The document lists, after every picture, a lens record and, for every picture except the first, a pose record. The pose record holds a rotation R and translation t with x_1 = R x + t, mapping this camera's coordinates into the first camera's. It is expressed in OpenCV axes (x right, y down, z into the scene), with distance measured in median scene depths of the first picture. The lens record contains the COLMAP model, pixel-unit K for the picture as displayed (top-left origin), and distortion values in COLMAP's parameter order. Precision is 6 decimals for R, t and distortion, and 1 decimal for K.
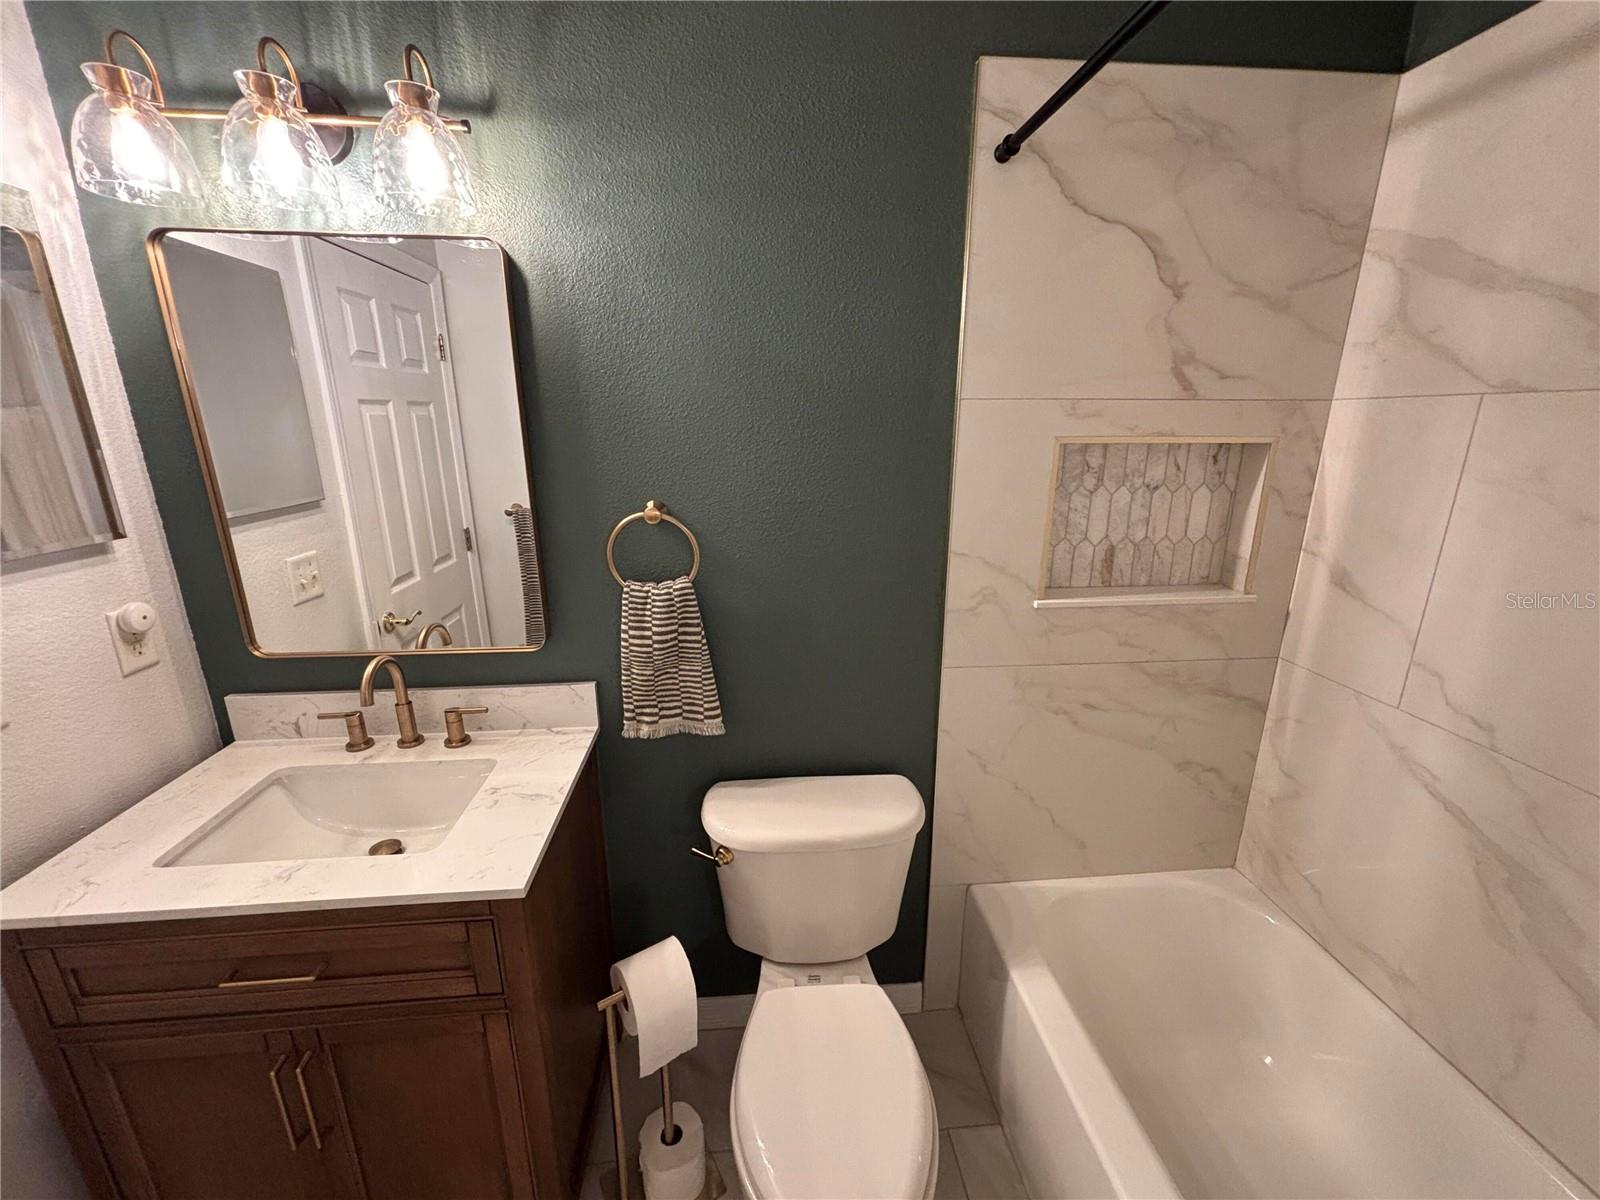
lens RADIAL K [[642.2, 0, 800.0], [0, 642.2, 600.0], [0, 0, 1]] dist [0.000598, 0.000044]
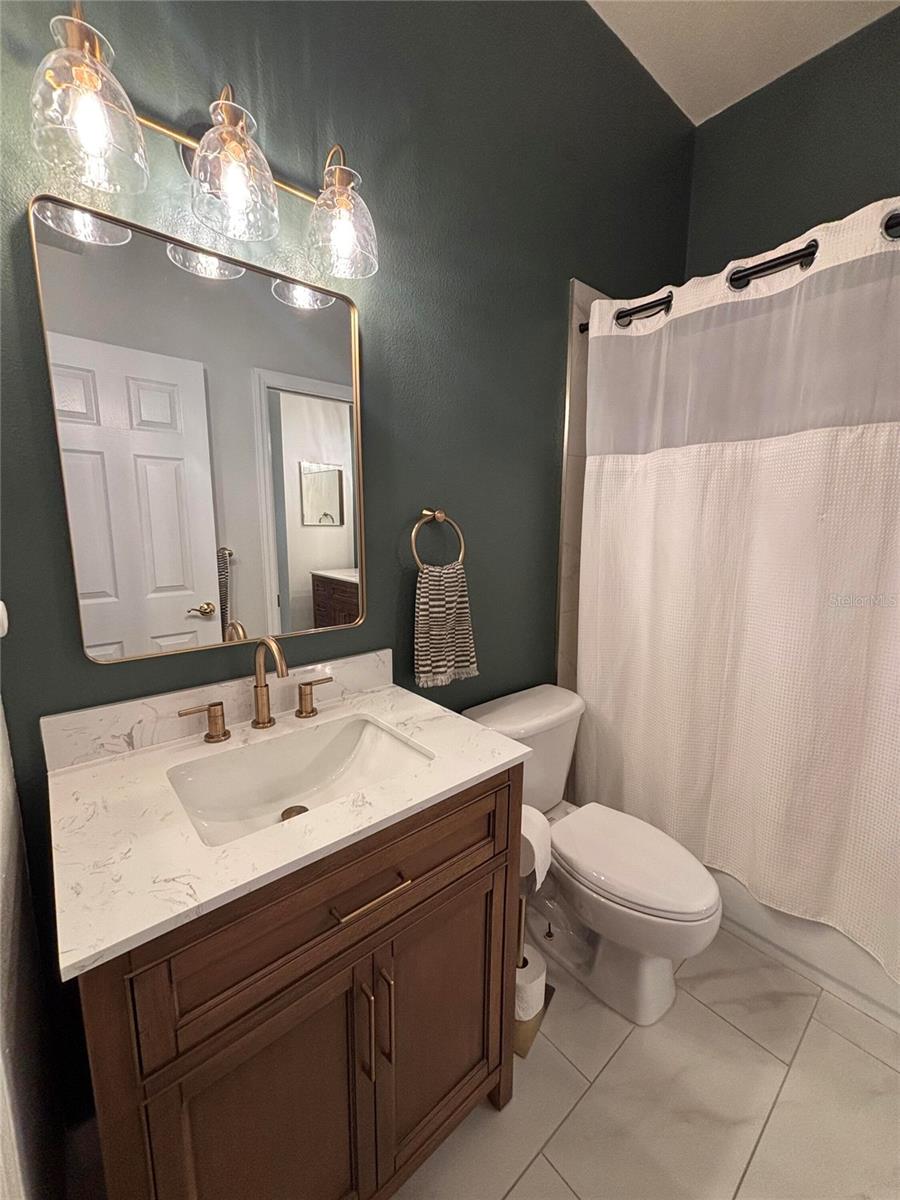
lens RADIAL K [[481.6, 0, 450.0], [0, 481.6, 600.0], [0, 0, 1]] dist [0.000598, 0.000044]
pose [[0.818034, -0.085280, 0.568813, -0.808867], [0.143415, 0.987954, -0.058131, 0.109673], [-0.557004, 0.129129, 0.820410, 0.136365]]
